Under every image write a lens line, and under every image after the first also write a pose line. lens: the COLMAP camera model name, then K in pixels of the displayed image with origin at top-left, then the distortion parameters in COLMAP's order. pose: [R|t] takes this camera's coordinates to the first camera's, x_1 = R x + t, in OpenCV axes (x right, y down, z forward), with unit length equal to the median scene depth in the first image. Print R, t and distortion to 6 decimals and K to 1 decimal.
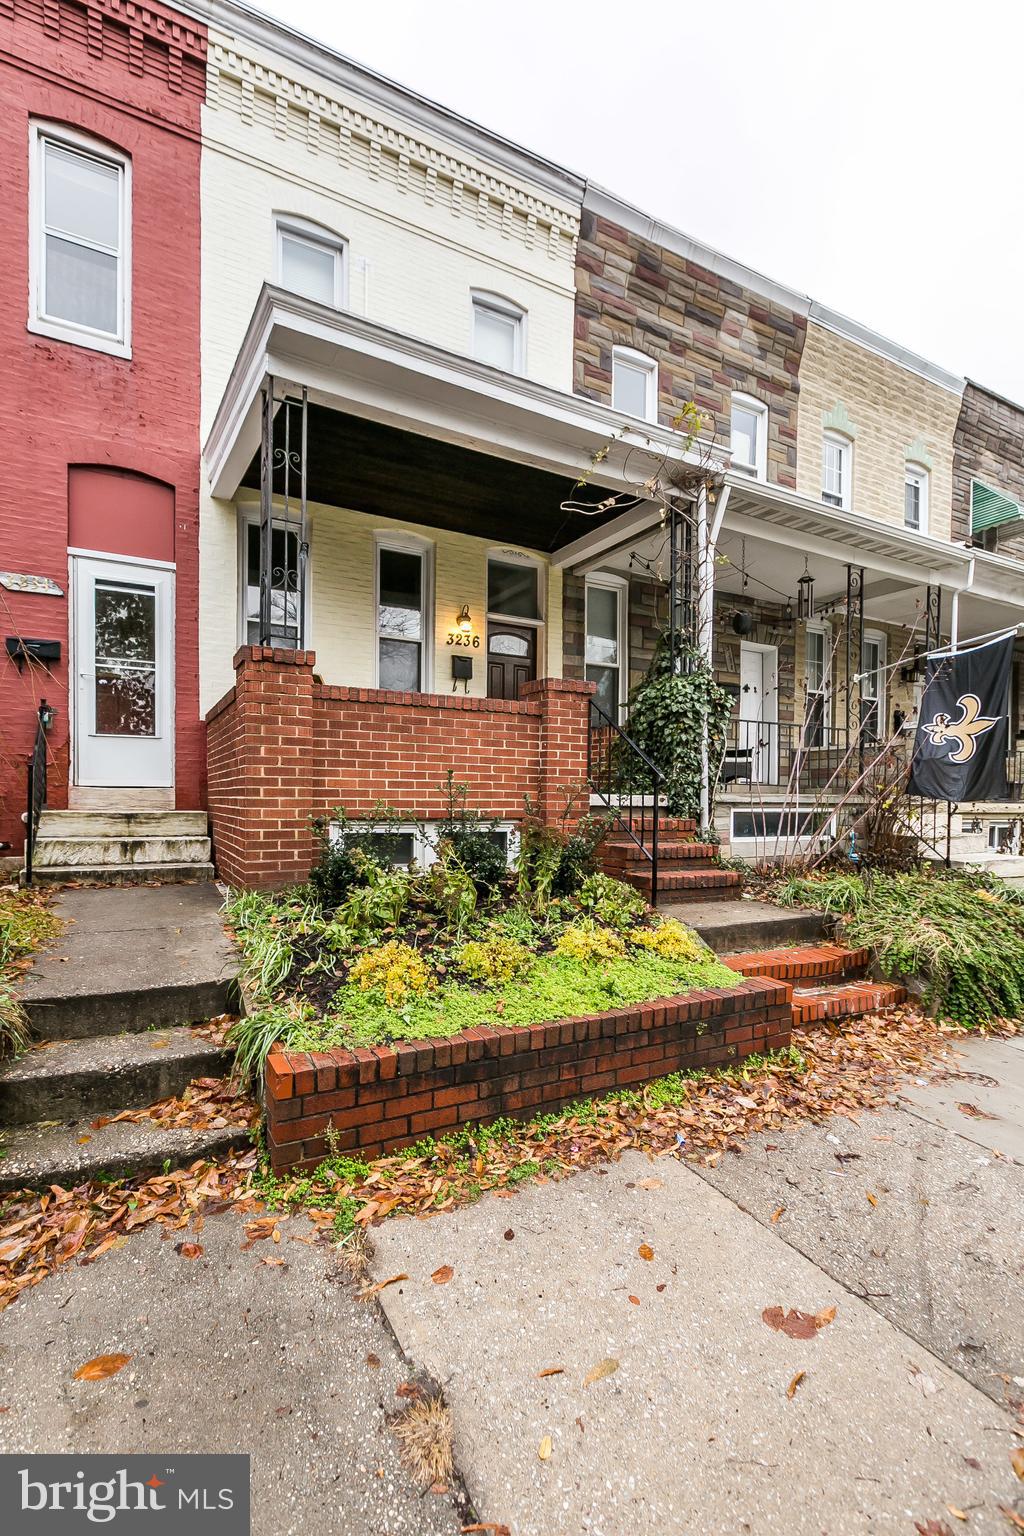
lens RADIAL K [[704.8, 0, 460.5], [0, 704.8, 804.4], [0, 0, 1]] dist [0.002328, 0.001176]
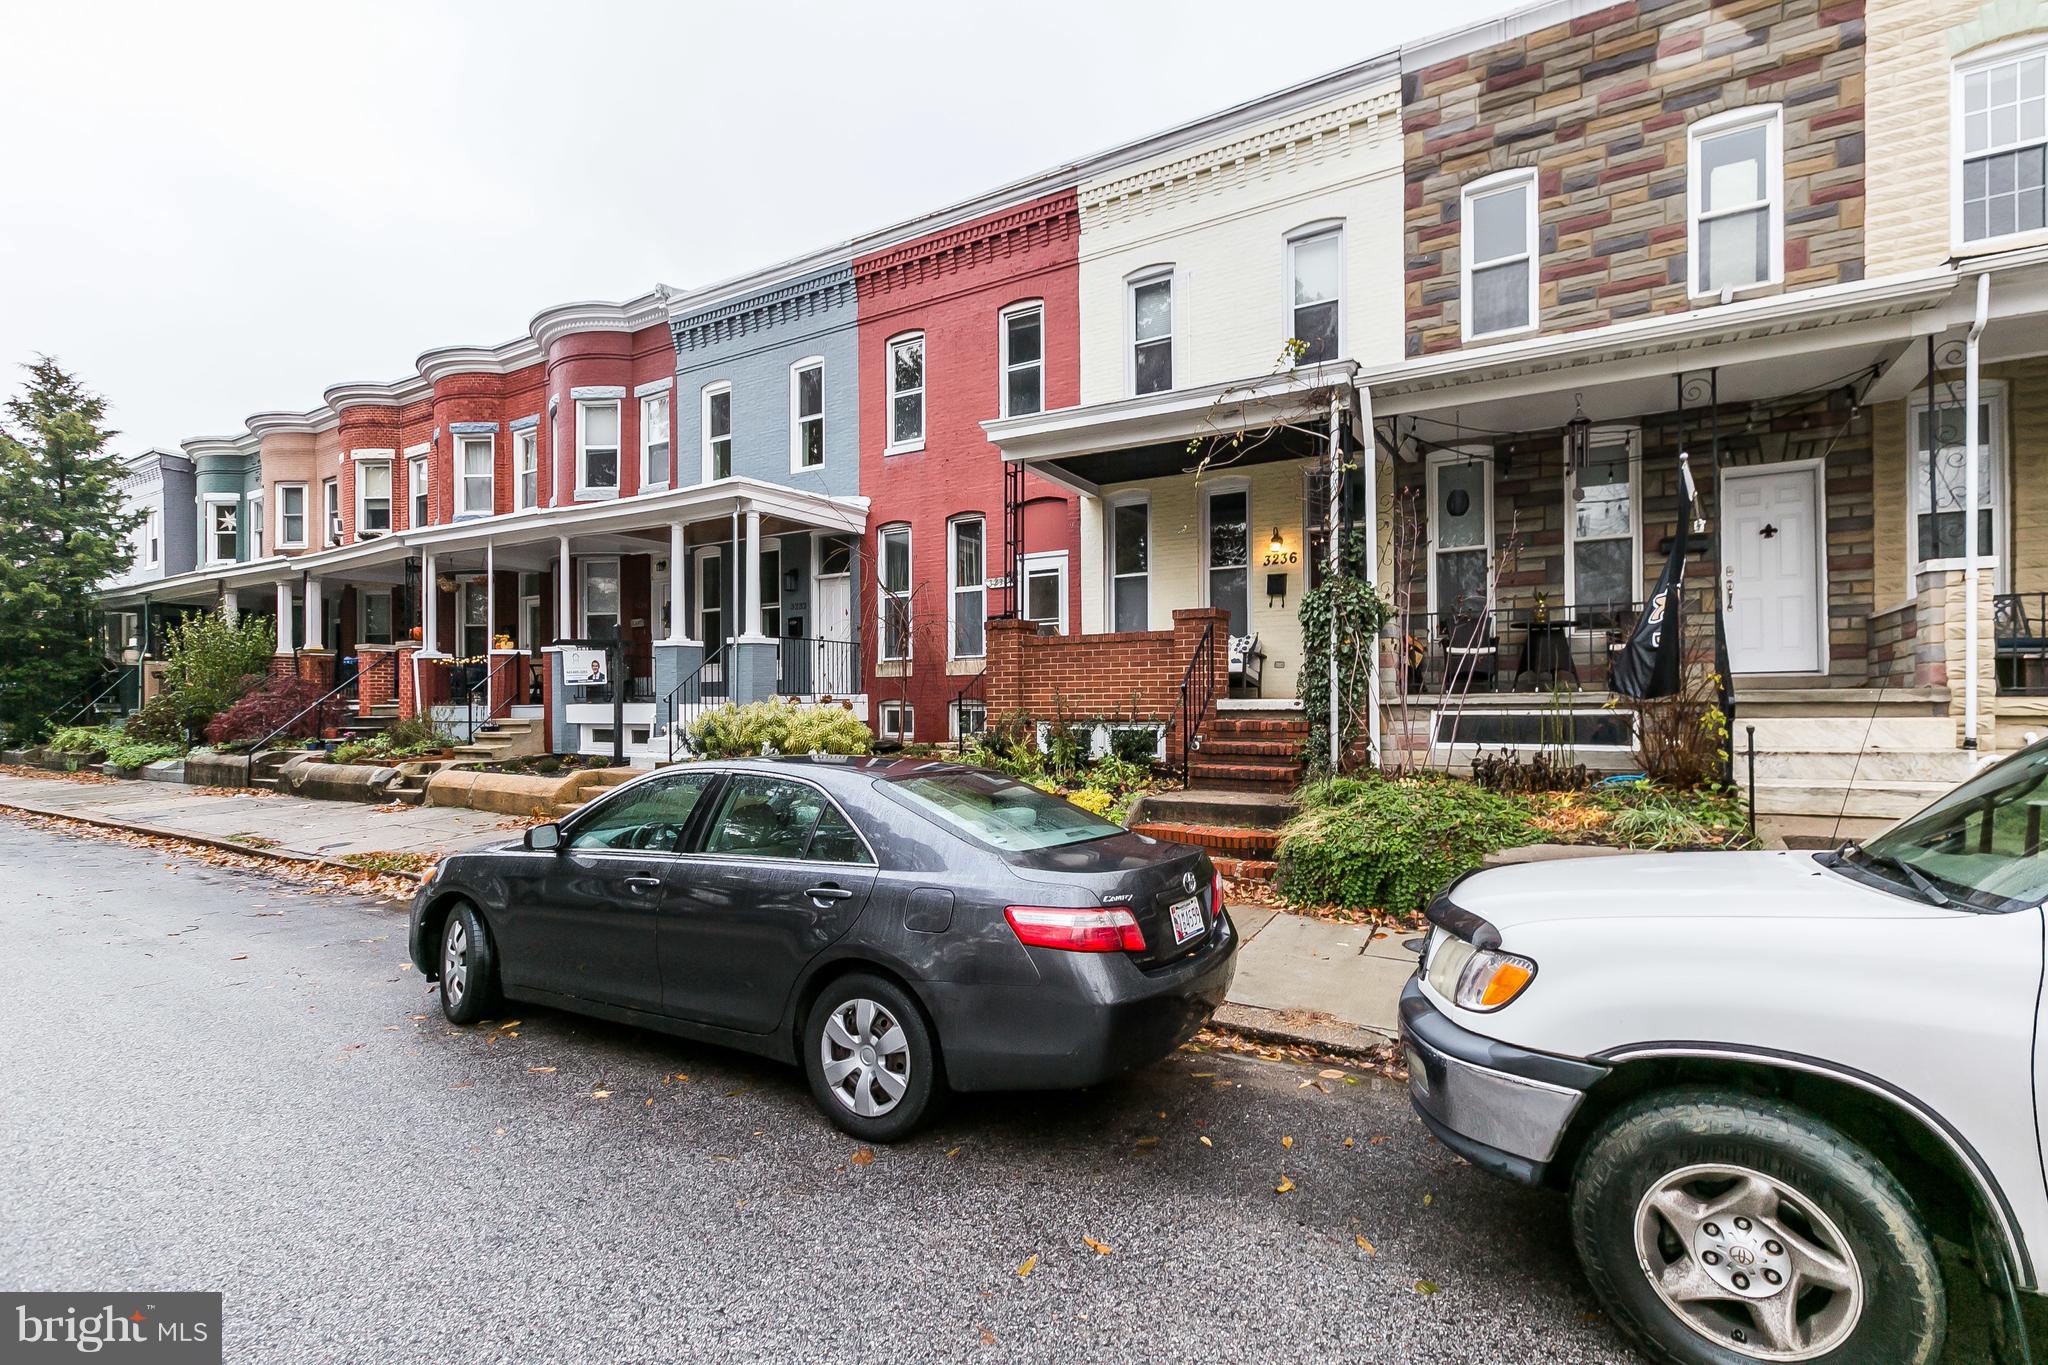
lens RADIAL K [[939.8, 0, 1036.4], [0, 939.8, 701.2], [0, 0, 1]] dist [0.002328, 0.001176]
pose [[0.511408, -0.016100, -0.859187, 0.987456], [0.006982, 0.999869, -0.014580, 0.006046], [0.859310, 0.001458, 0.511453, -0.061540]]
